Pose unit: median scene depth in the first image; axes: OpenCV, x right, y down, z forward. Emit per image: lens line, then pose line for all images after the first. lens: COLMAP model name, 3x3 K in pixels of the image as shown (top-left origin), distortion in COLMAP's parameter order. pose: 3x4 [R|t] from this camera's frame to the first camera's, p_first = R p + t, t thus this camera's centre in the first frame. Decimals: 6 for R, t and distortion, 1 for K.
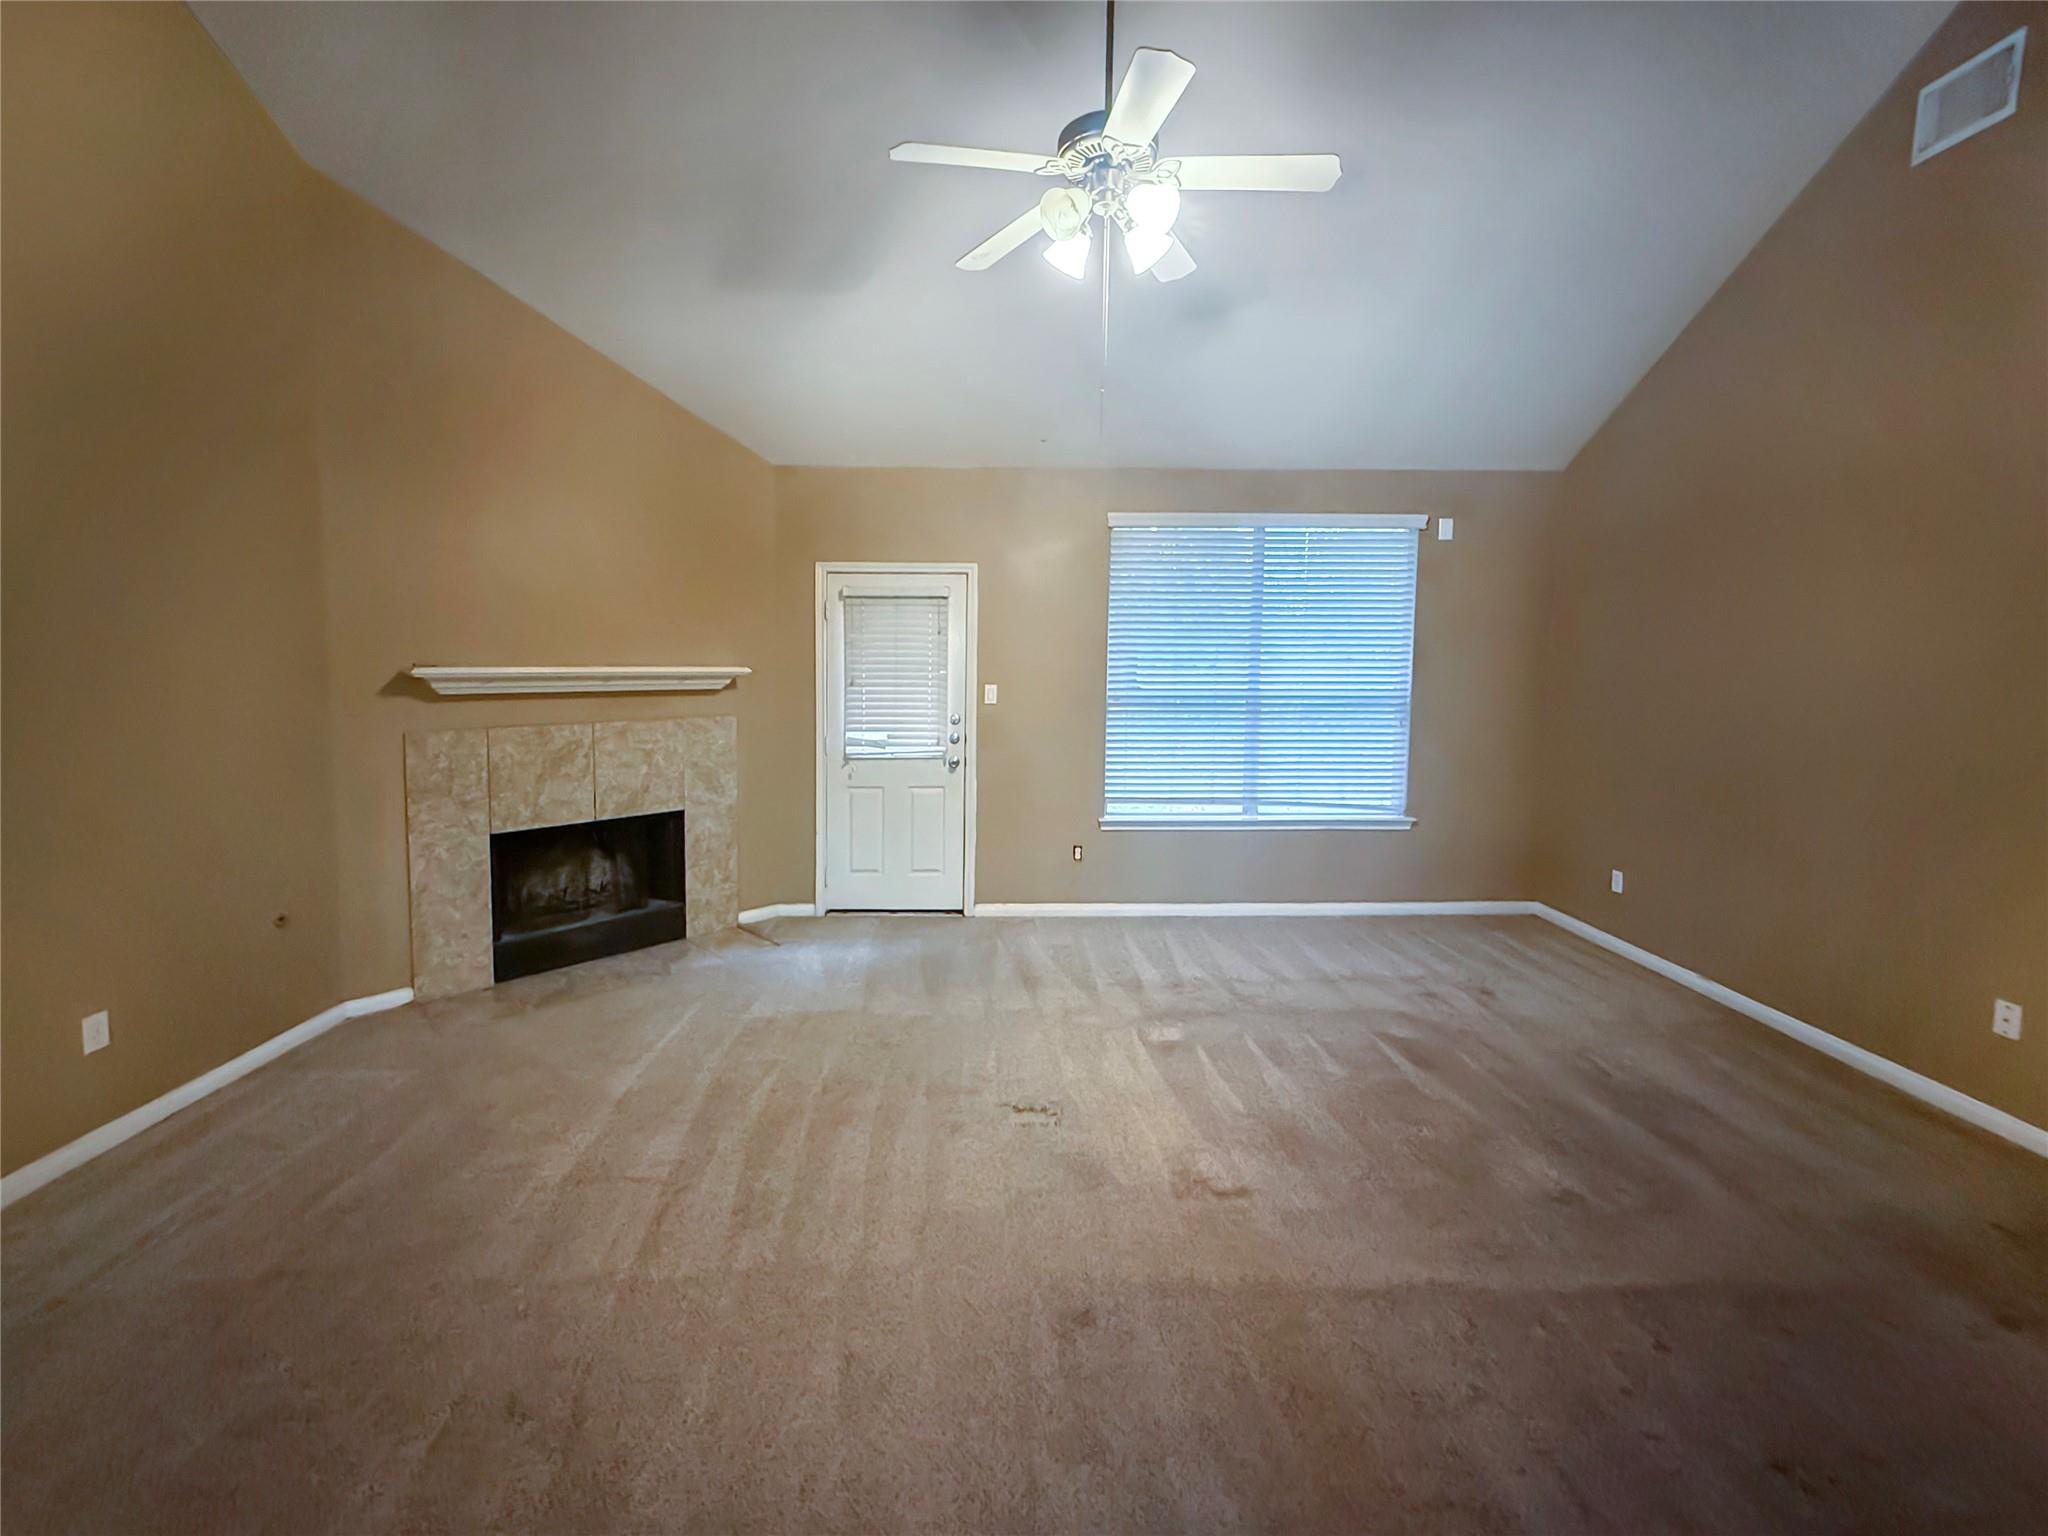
lens RADIAL K [[836.3, 0, 1019.8], [0, 836.3, 720.0], [0, 0, 1]] dist [-0.000802, -0.000167]
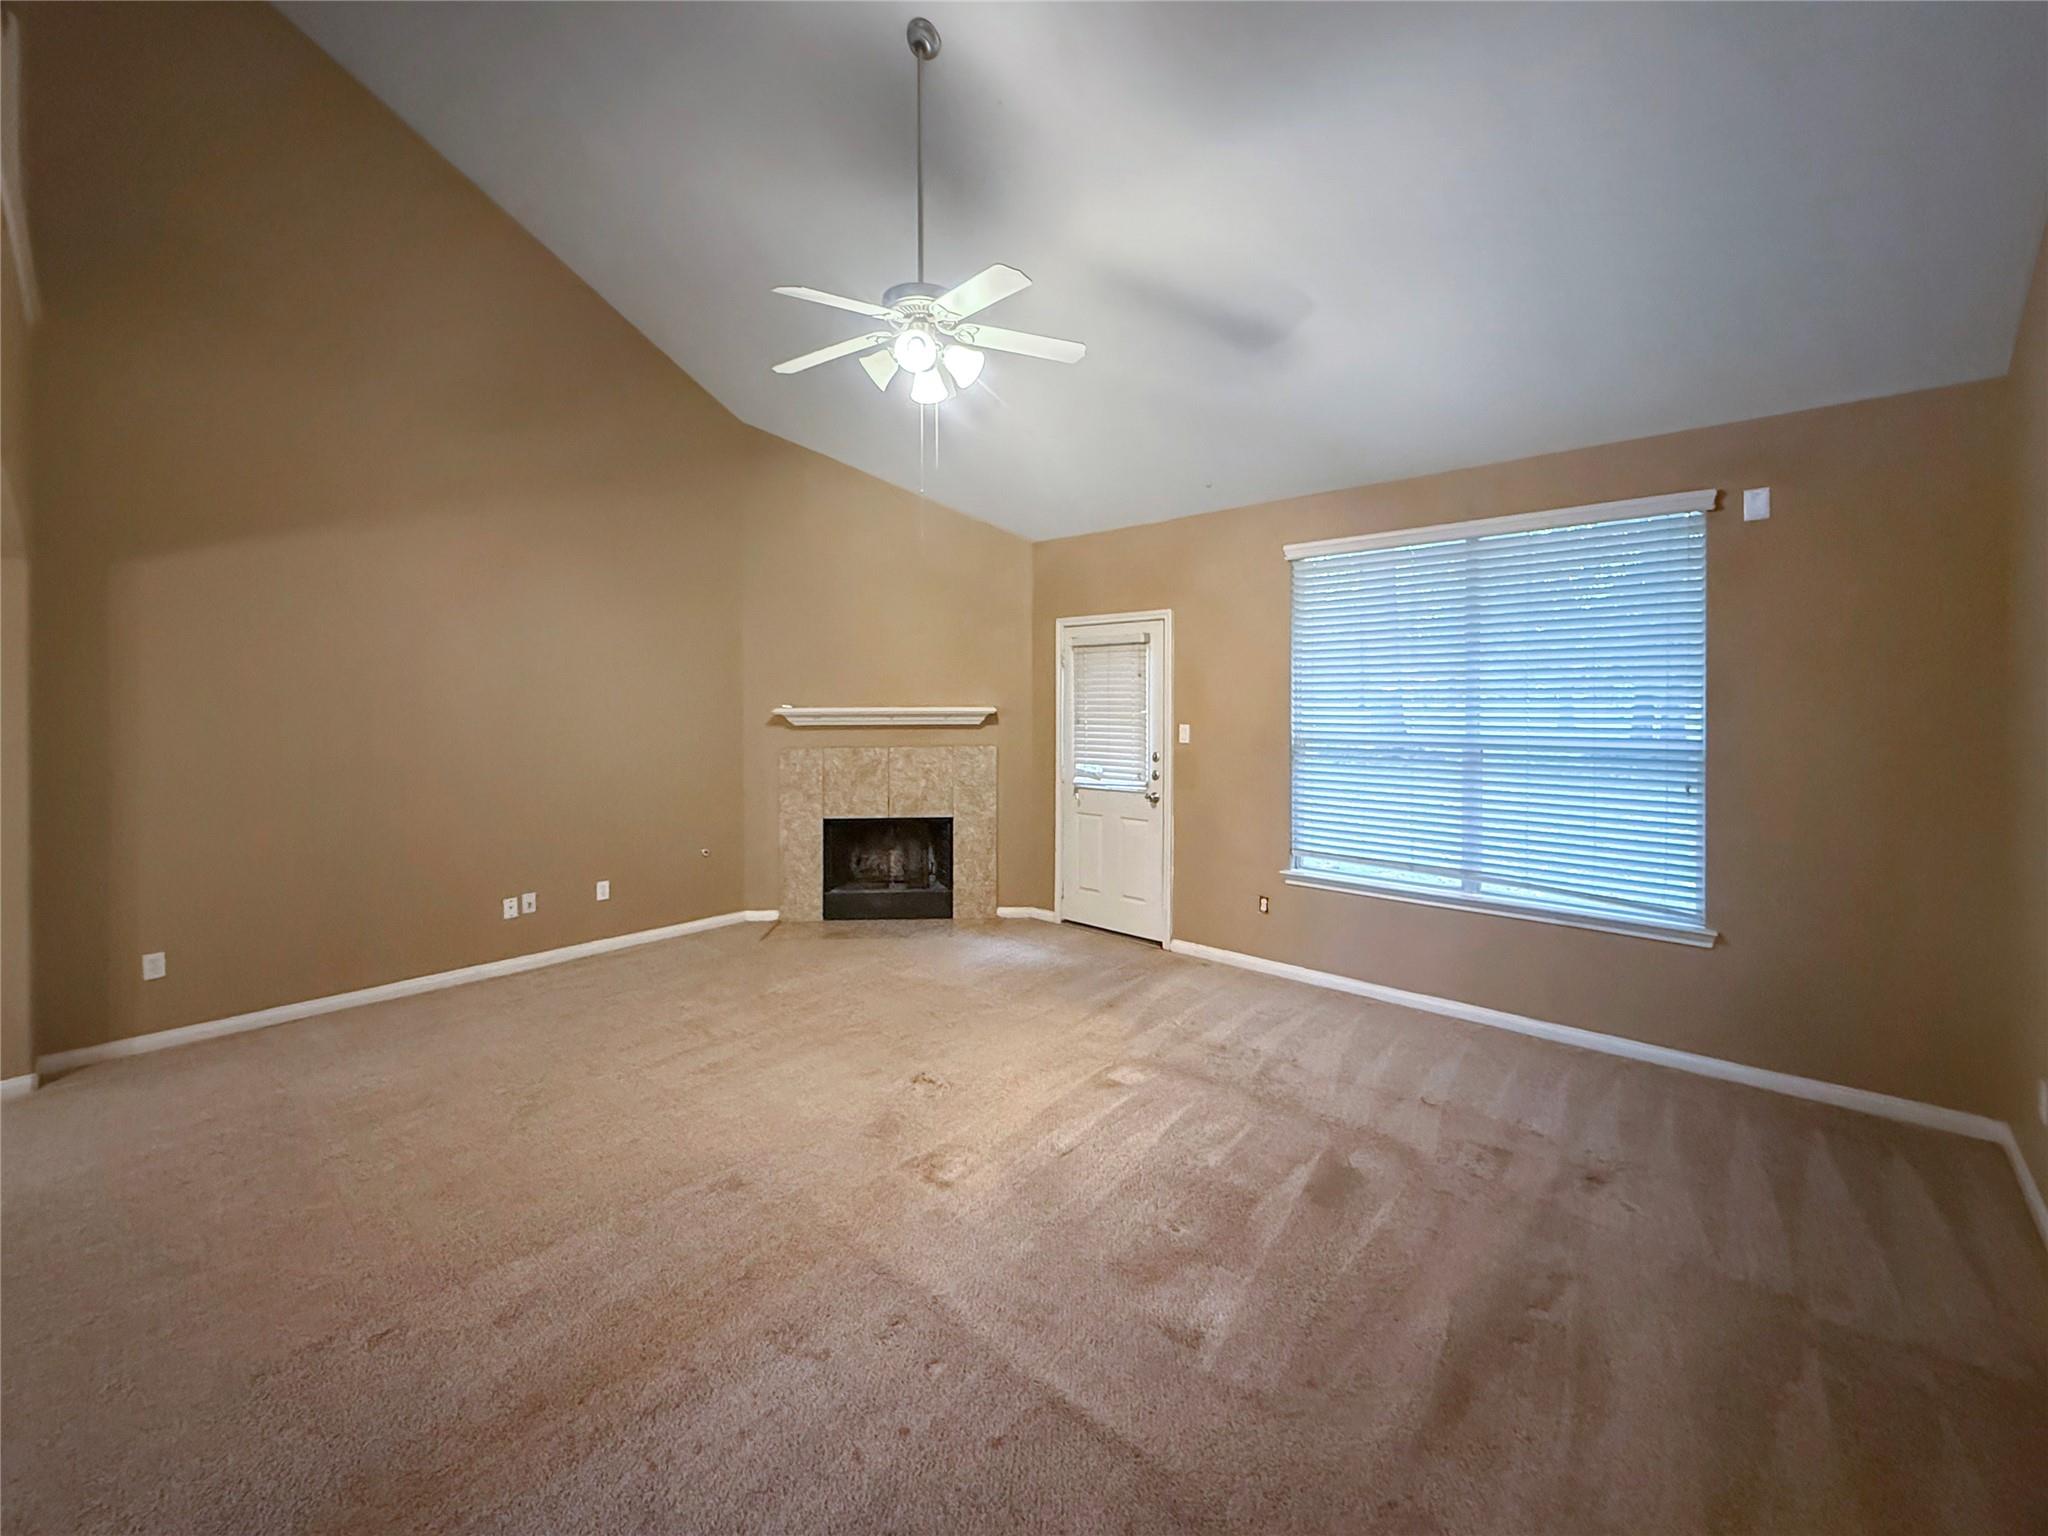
lens RADIAL K [[848.4, 0, 1013.5], [0, 848.4, 696.5], [0, 0, 1]] dist [-0.001146, -0.000281]
pose [[0.719341, -0.006923, -0.694622, 0.578035], [-0.041780, 0.997709, -0.053210, -0.012949], [0.693399, 0.067298, 0.717404, 0.110595]]
